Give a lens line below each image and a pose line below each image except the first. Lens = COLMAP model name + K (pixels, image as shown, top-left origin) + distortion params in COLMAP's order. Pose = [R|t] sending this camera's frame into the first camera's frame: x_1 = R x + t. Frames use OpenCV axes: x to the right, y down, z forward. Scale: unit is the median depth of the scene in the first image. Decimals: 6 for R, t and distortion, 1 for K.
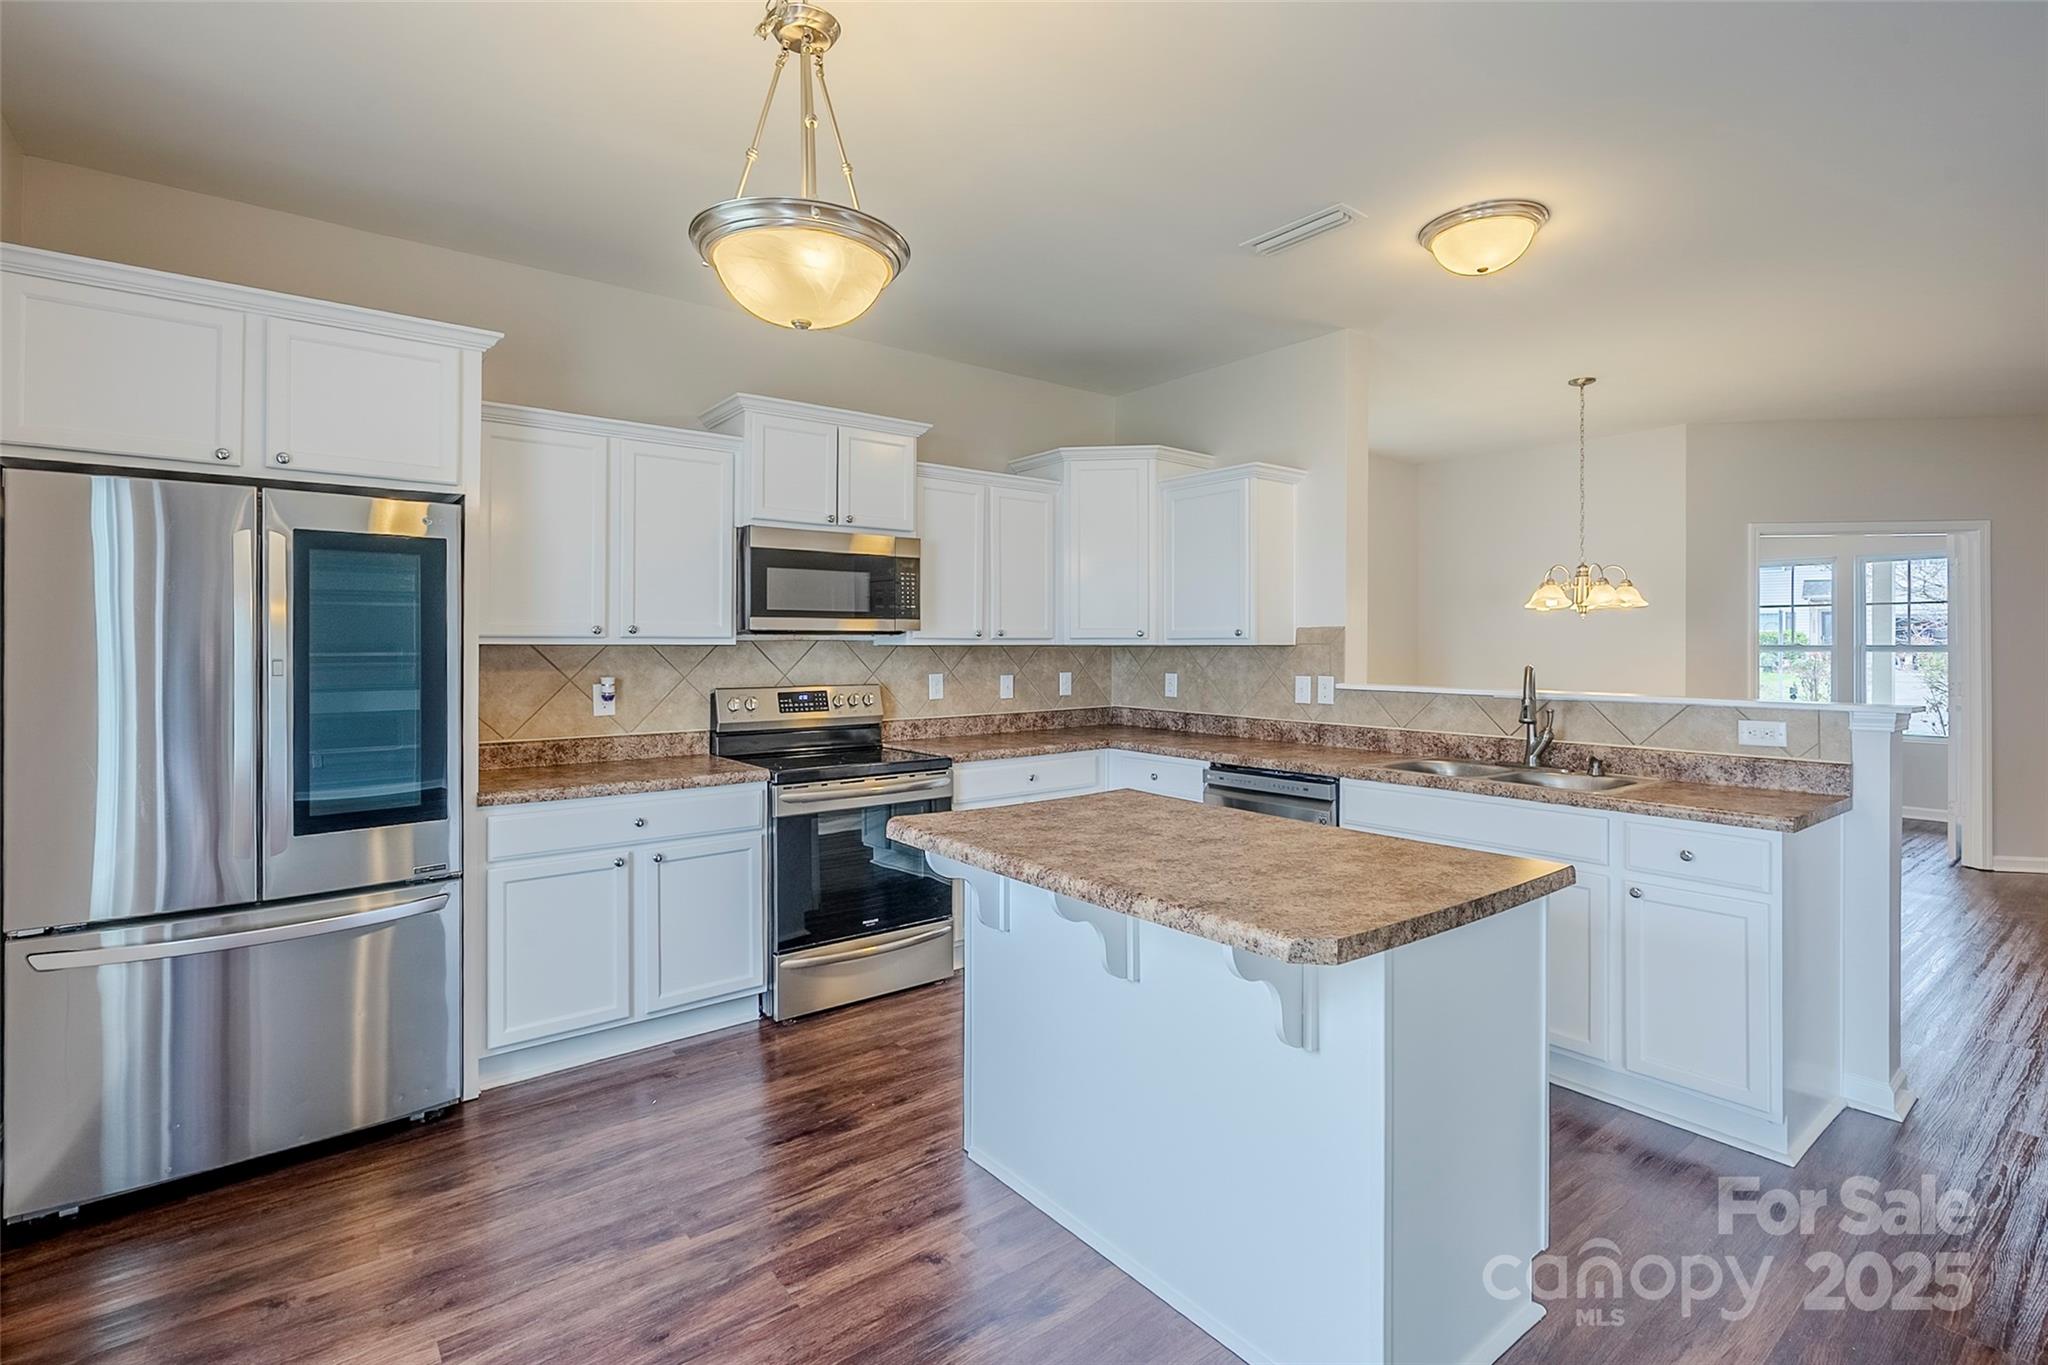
lens RADIAL K [[959.3, 0, 1024.1], [0, 959.3, 644.1], [0, 0, 1]] dist [-0.004434, 0.003714]
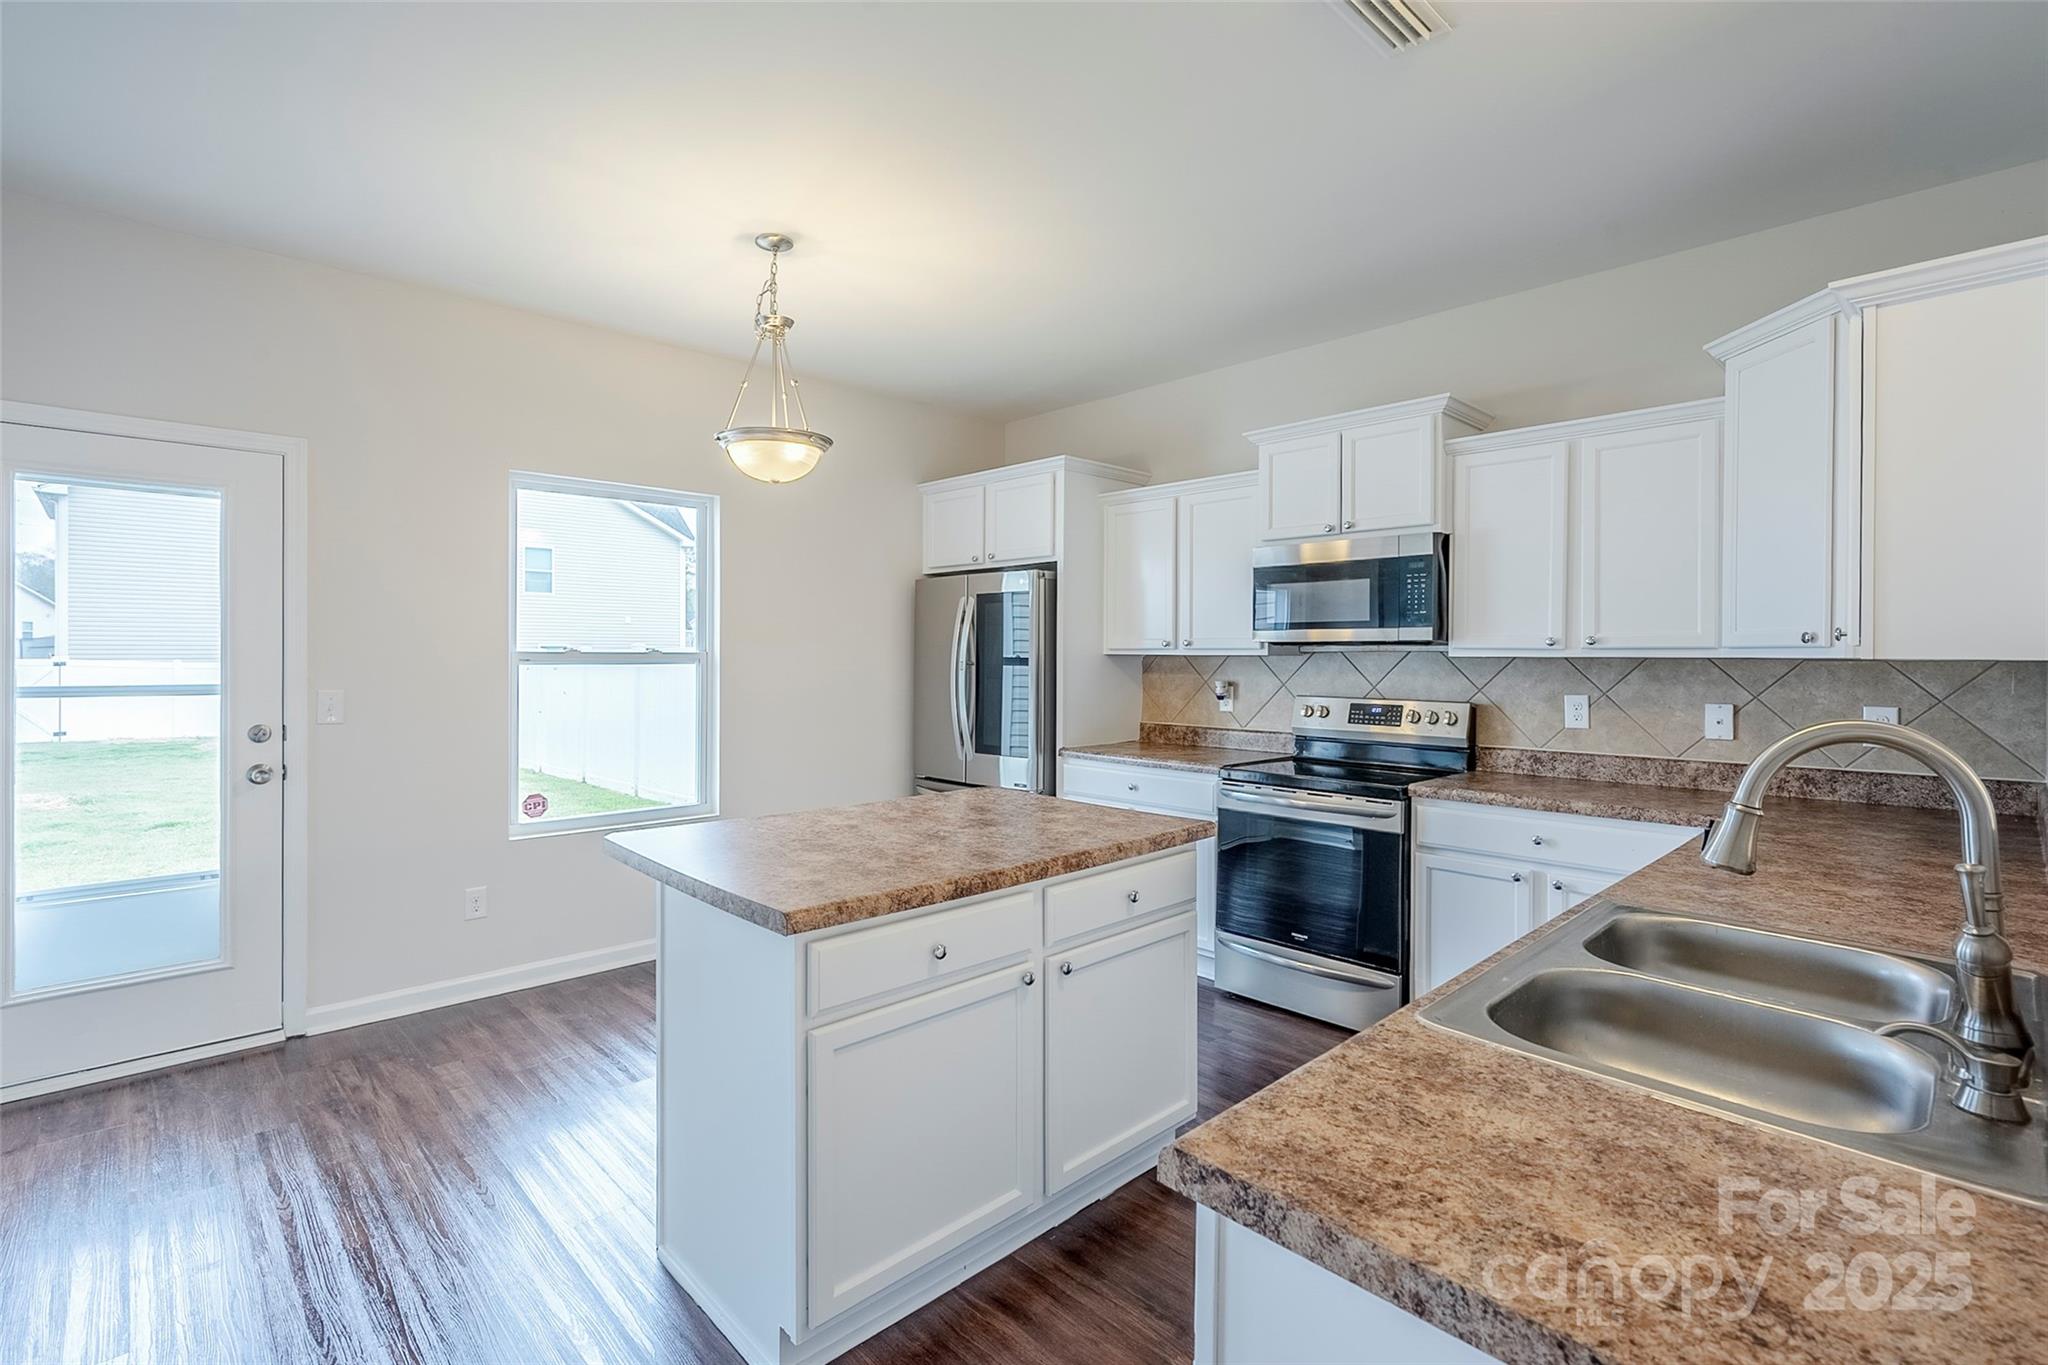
lens RADIAL K [[959.3, 0, 1022.2], [0, 959.3, 668.1], [0, 0, 1]] dist [-0.004434, 0.003714]
pose [[0.084456, 0.015877, -0.996301, 0.688096], [-0.003433, 0.999872, 0.015643, -0.000903], [0.996421, 0.002100, 0.084500, 0.545772]]
